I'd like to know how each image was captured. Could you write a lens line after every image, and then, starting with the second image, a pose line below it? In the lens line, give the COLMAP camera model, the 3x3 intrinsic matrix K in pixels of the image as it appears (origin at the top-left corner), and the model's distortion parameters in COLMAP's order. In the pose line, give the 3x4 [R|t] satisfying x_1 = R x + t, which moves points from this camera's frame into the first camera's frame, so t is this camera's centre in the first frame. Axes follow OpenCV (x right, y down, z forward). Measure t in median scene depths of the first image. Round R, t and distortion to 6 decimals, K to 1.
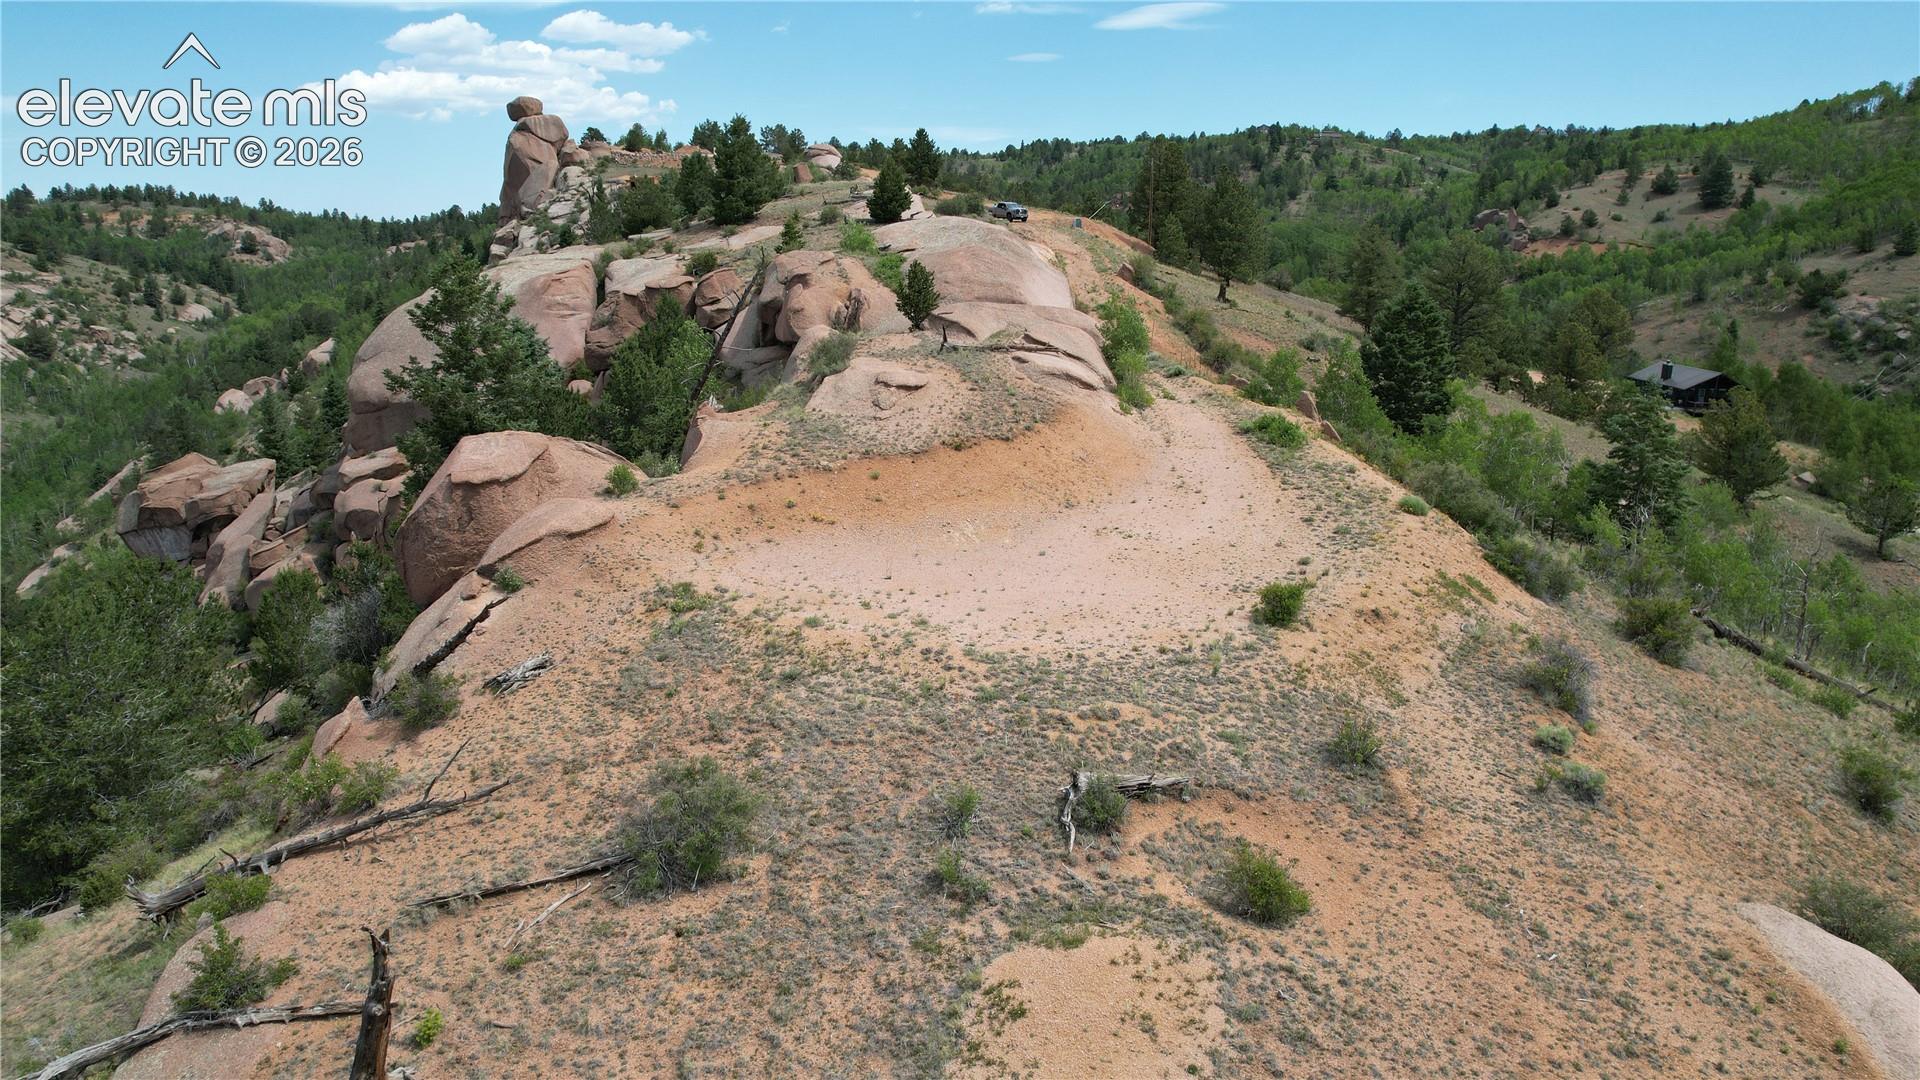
lens RADIAL K [[1212.6, 0, 968.9], [0, 1212.6, 536.3], [0, 0, 1]] dist [-0.065377, 0.045180]
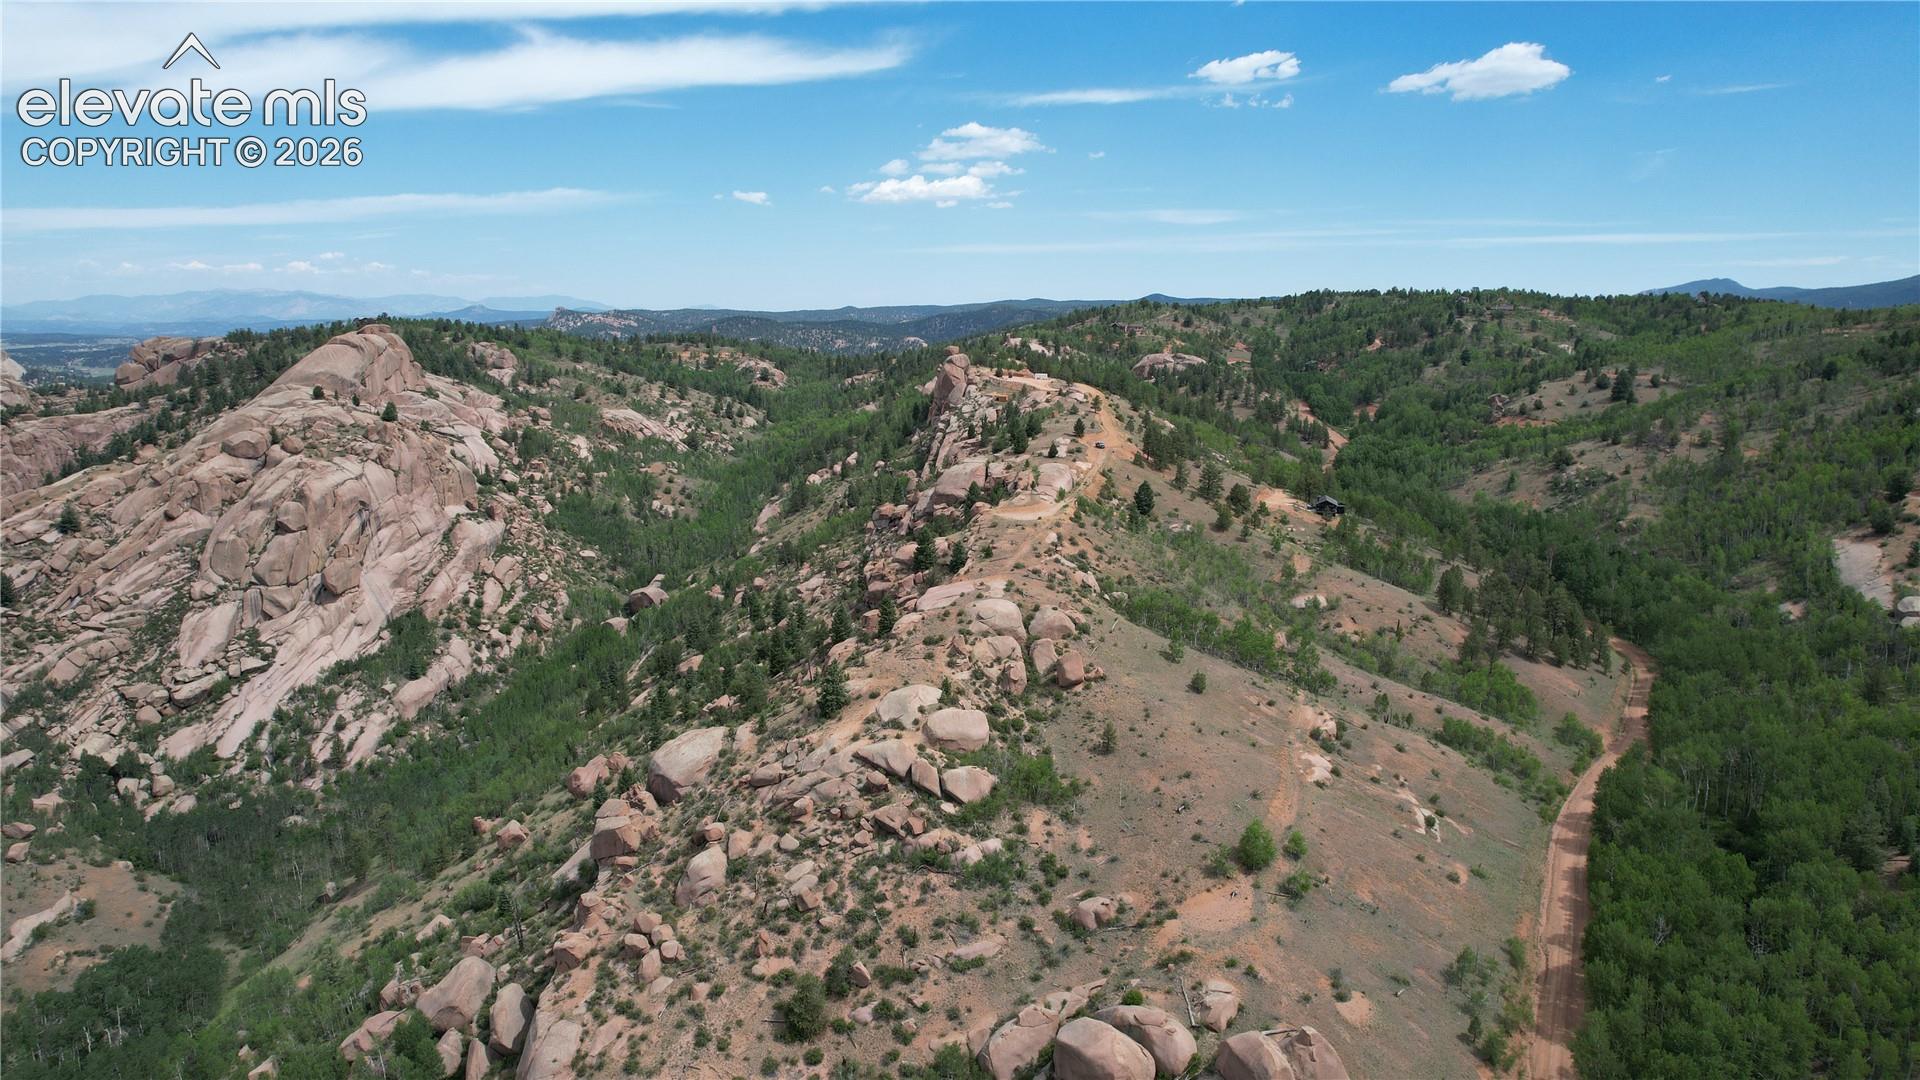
lens RADIAL K [[1212.6, 0, 960.2], [0, 1212.6, 542.0], [0, 0, 1]] dist [-0.065377, 0.045180]
pose [[0.956502, 0.057284, -0.286047, 0.173511], [-0.074636, 0.995950, -0.050126, 0.056291], [0.282017, 0.069295, 0.956904, -0.637348]]
